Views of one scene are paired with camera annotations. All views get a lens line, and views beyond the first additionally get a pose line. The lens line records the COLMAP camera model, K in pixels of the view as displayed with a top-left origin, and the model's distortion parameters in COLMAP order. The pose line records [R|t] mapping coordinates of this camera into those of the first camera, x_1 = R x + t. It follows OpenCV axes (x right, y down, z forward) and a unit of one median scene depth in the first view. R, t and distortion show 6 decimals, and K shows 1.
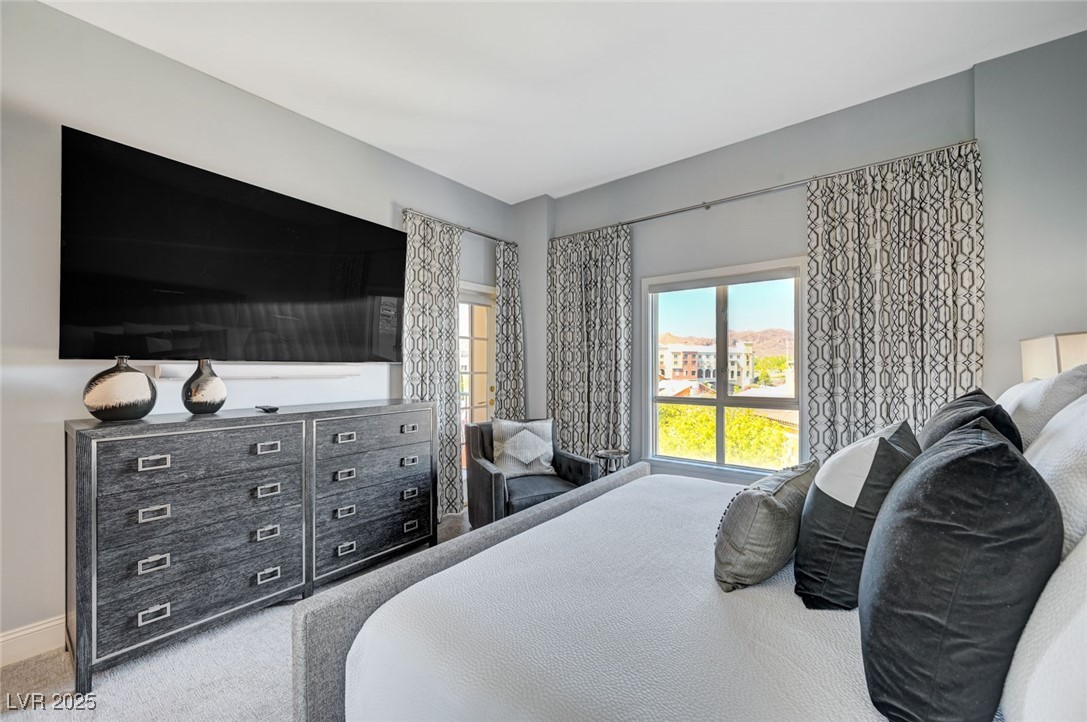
lens RADIAL K [[431.0, 0, 547.8], [0, 431.0, 368.7], [0, 0, 1]] dist [-0.000898, 0.000041]
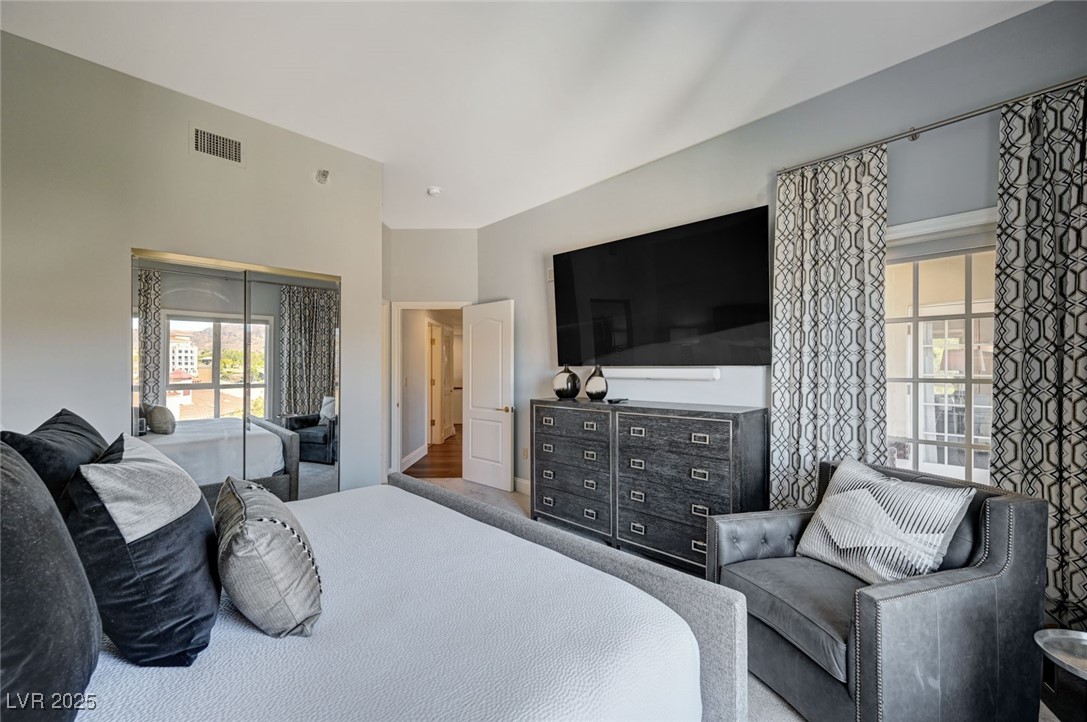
lens RADIAL K [[431.0, 0, 547.8], [0, 431.0, 368.7], [0, 0, 1]] dist [-0.000898, 0.000041]
pose [[-0.125496, -0.003161, -0.992089, 1.343653], [-0.008424, 0.999962, -0.002121, -0.009121], [0.992058, 0.008091, -0.125518, 1.725035]]
